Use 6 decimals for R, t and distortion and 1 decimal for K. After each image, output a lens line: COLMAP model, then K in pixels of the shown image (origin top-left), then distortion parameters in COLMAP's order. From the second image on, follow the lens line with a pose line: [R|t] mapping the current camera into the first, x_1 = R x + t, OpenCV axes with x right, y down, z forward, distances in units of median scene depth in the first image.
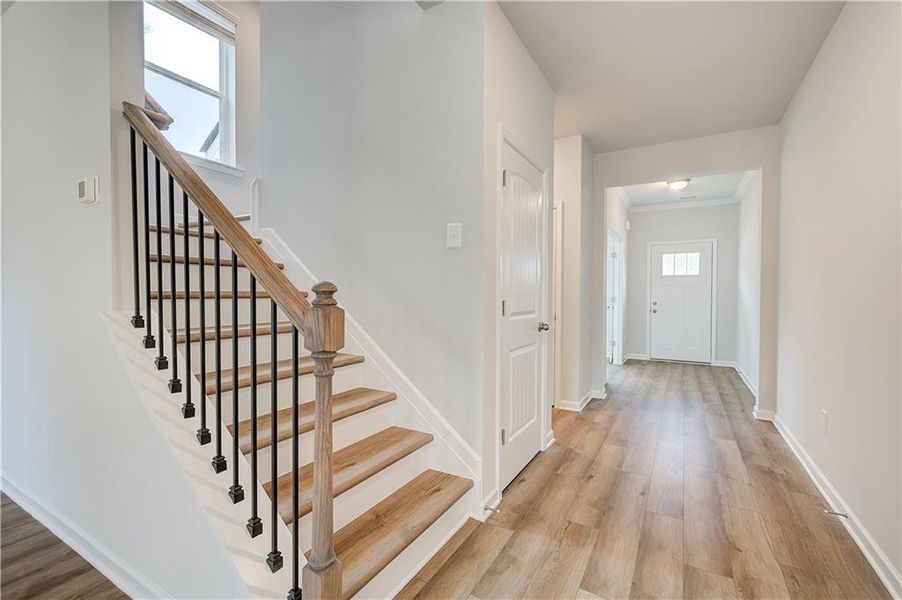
lens RADIAL K [[402.2, 0, 448.4], [0, 402.2, 300.7], [0, 0, 1]] dist [0.004616, 0.000413]
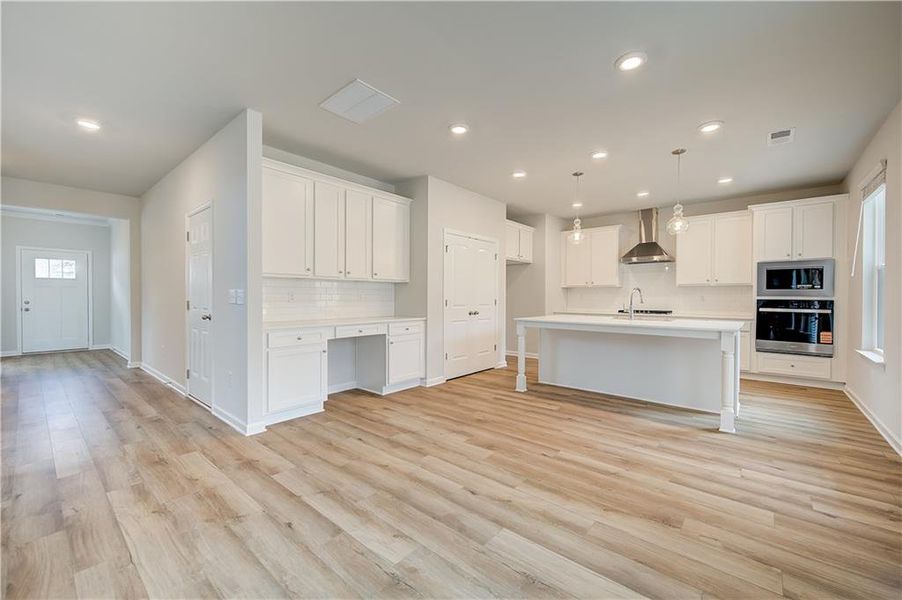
lens RADIAL K [[361.2, 0, 454.9], [0, 361.2, 300.3], [0, 0, 1]] dist [0.001790, -0.001000]
pose [[0.167206, -0.014883, 0.985810, -0.483312], [0.013316, 0.999829, 0.012836, 0.006159], [-0.985832, 0.010981, 0.167375, -0.581349]]
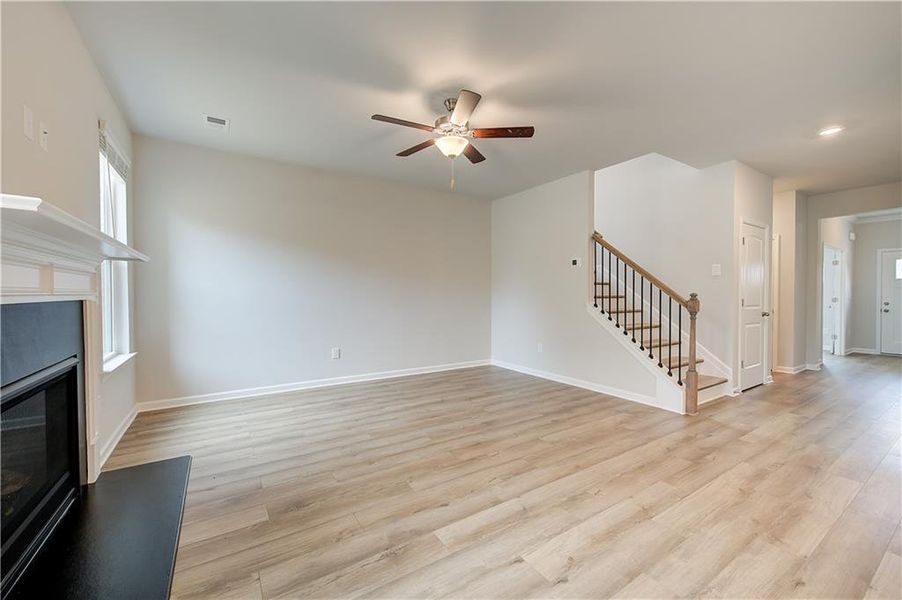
lens RADIAL K [[361.2, 0, 451.1], [0, 361.2, 299.6], [0, 0, 1]] dist [0.001790, -0.001000]
pose [[0.896021, 0.003375, -0.443998, -0.223455], [-0.005742, 0.999976, -0.003986, 0.010887], [0.443974, 0.006121, 0.896019, -0.782076]]
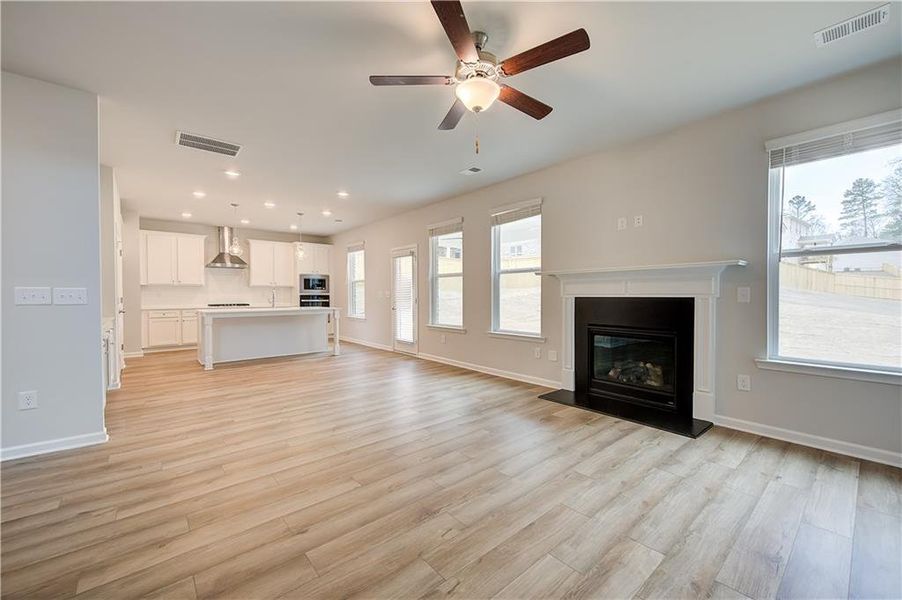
lens RADIAL K [[361.2, 0, 454.7], [0, 361.2, 300.5], [0, 0, 1]] dist [0.001790, -0.001000]
pose [[-0.948432, -0.009114, 0.316851, -0.697479], [0.002411, 0.999350, 0.035964, -0.011857], [-0.316973, 0.034874, -0.947793, 0.430731]]
